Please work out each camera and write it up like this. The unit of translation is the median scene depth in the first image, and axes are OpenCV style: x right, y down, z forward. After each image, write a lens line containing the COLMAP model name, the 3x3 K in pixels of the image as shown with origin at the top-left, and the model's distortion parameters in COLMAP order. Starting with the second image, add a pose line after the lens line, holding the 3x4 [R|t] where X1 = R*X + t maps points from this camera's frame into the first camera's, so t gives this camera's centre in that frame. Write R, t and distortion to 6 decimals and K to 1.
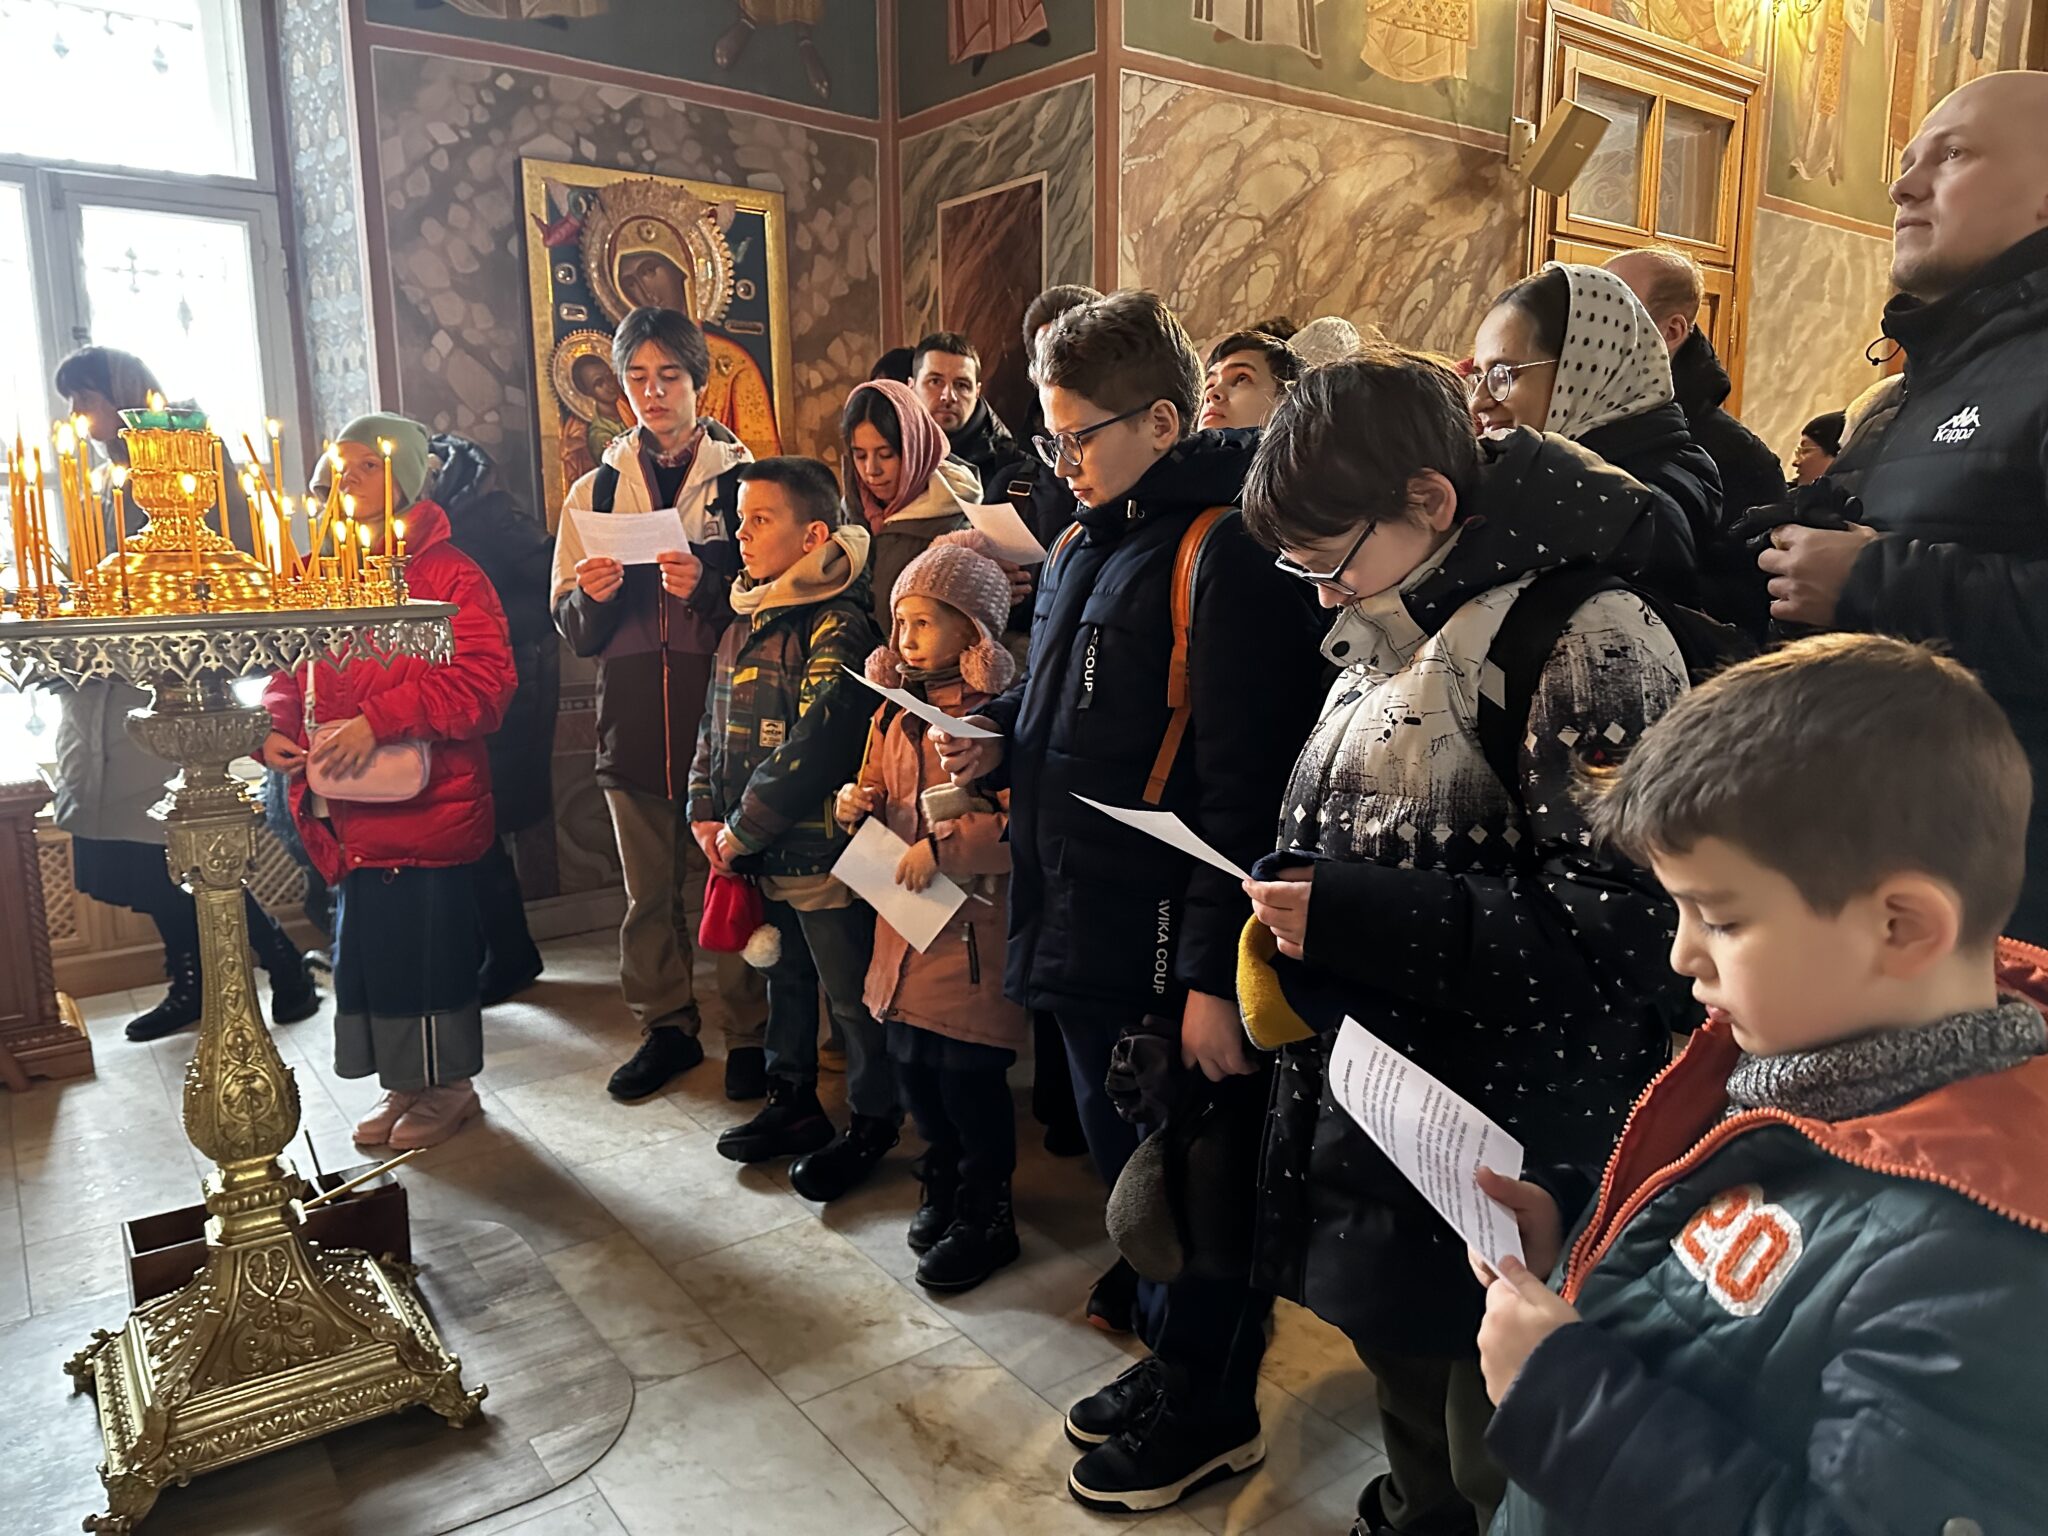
lens RADIAL K [[1433.1, 0, 1025.9], [0, 1433.1, 766.8], [0, 0, 1]] dist [0.064990, -0.042382]
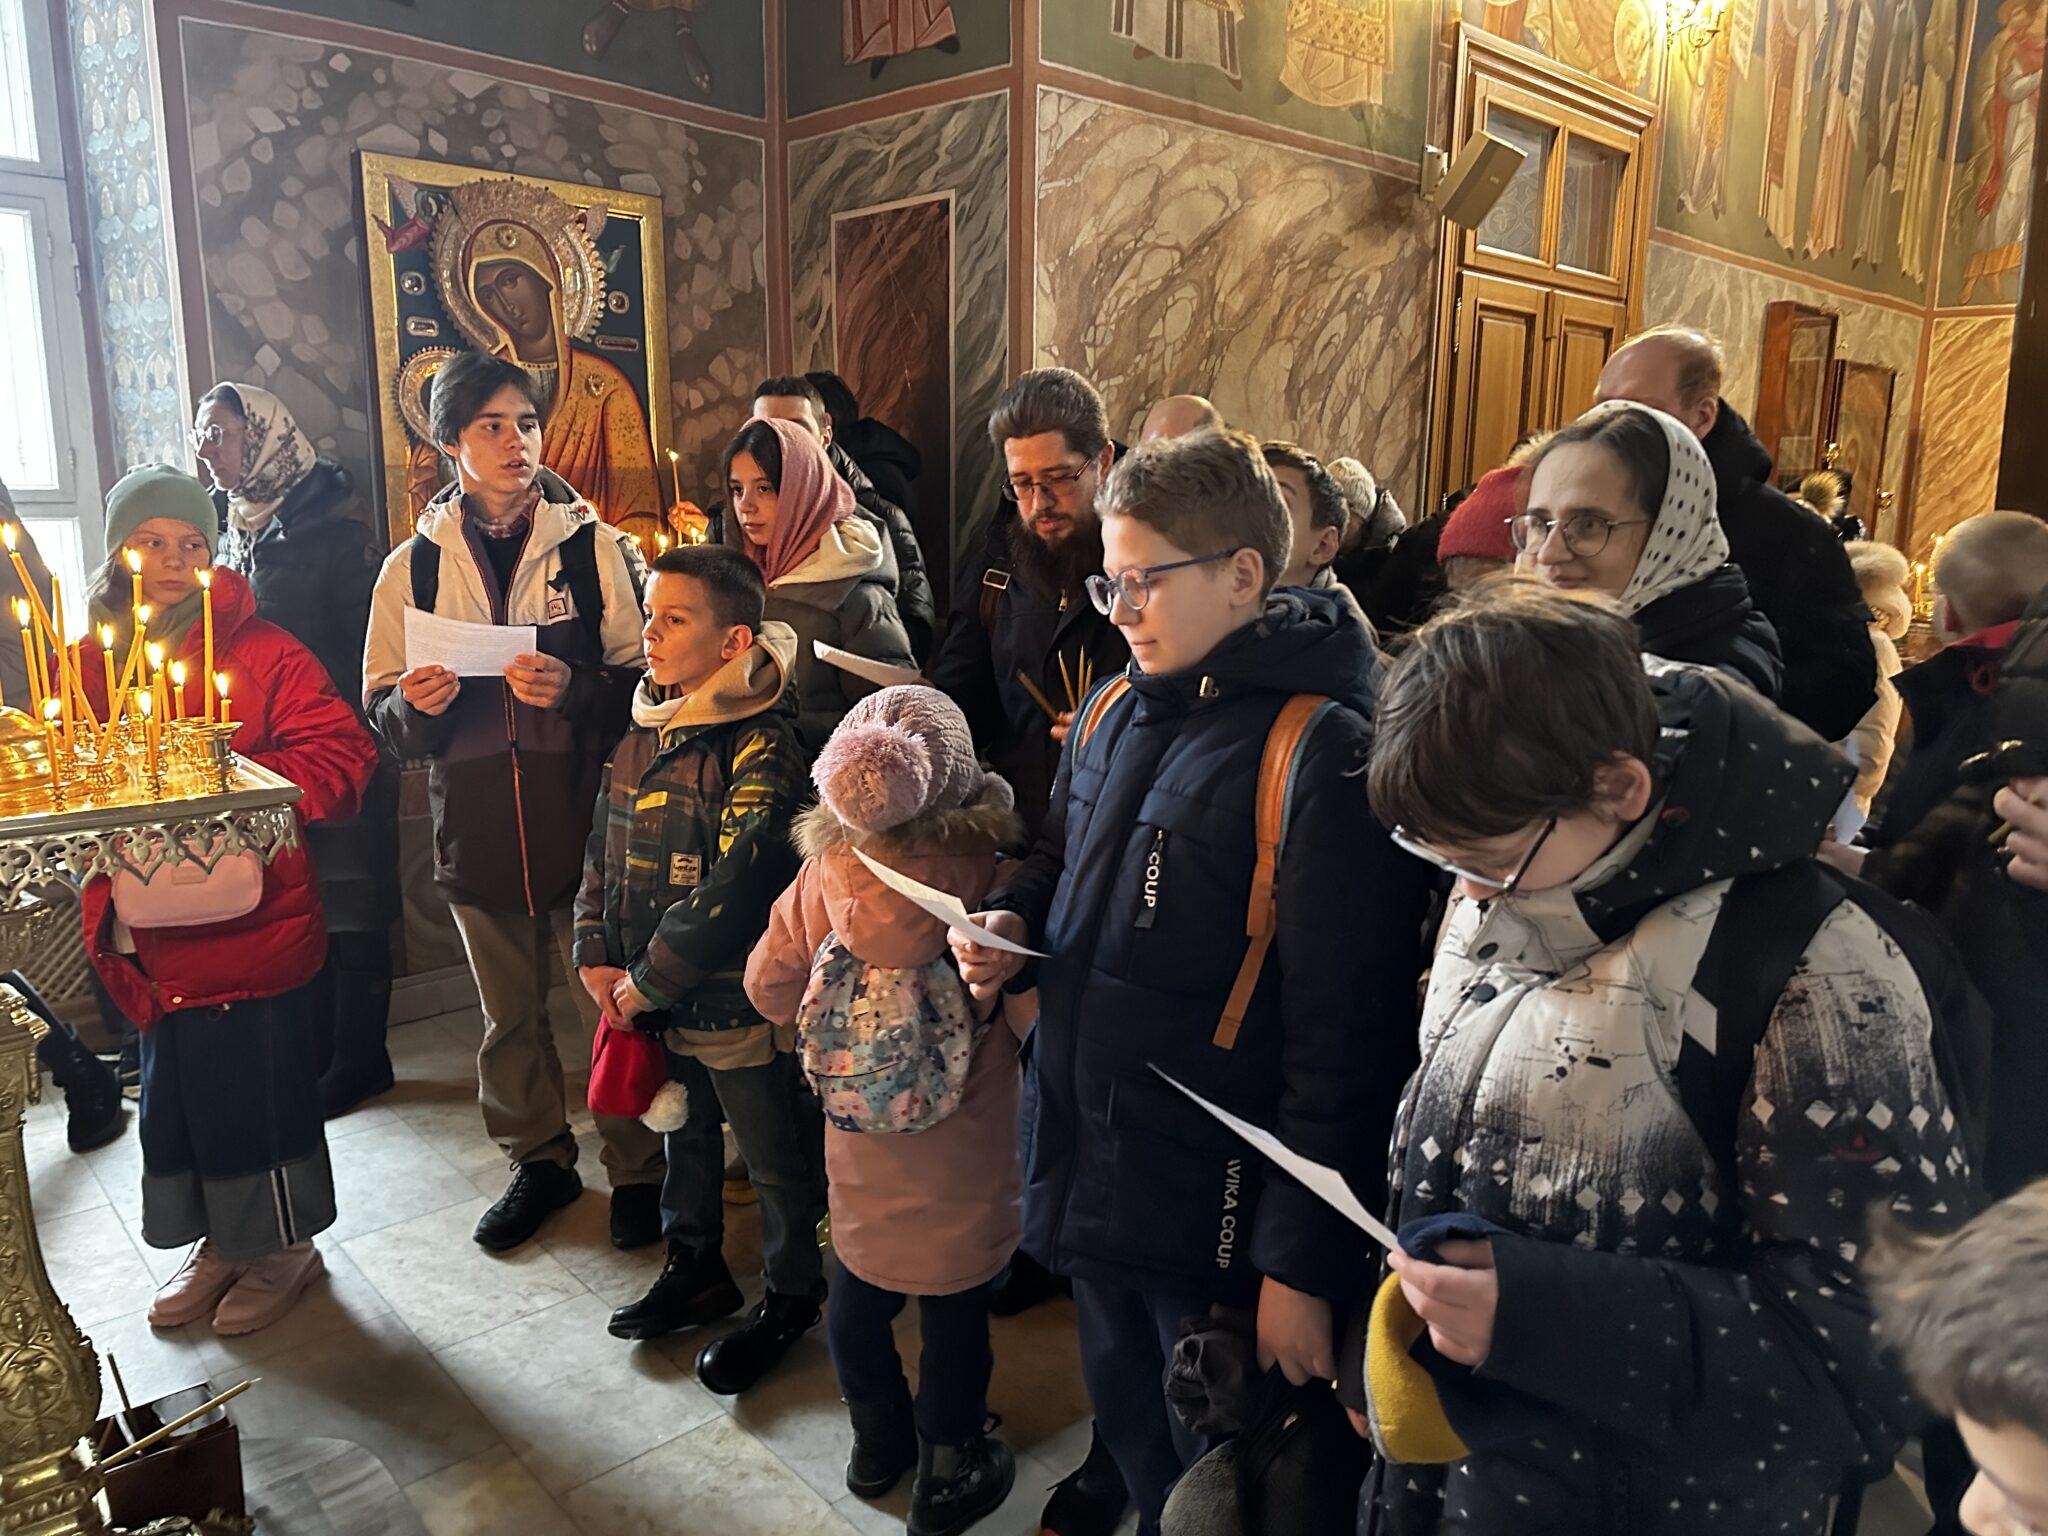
lens RADIAL K [[1413.2, 0, 1023.4], [0, 1413.2, 761.8], [0, 0, 1]] dist [0.086968, -0.071330]
pose [[0.994723, -0.001264, 0.102587, -0.035556], [-0.000743, 0.999809, 0.019530, -0.062611], [-0.102592, -0.019503, 0.994532, 0.077216]]
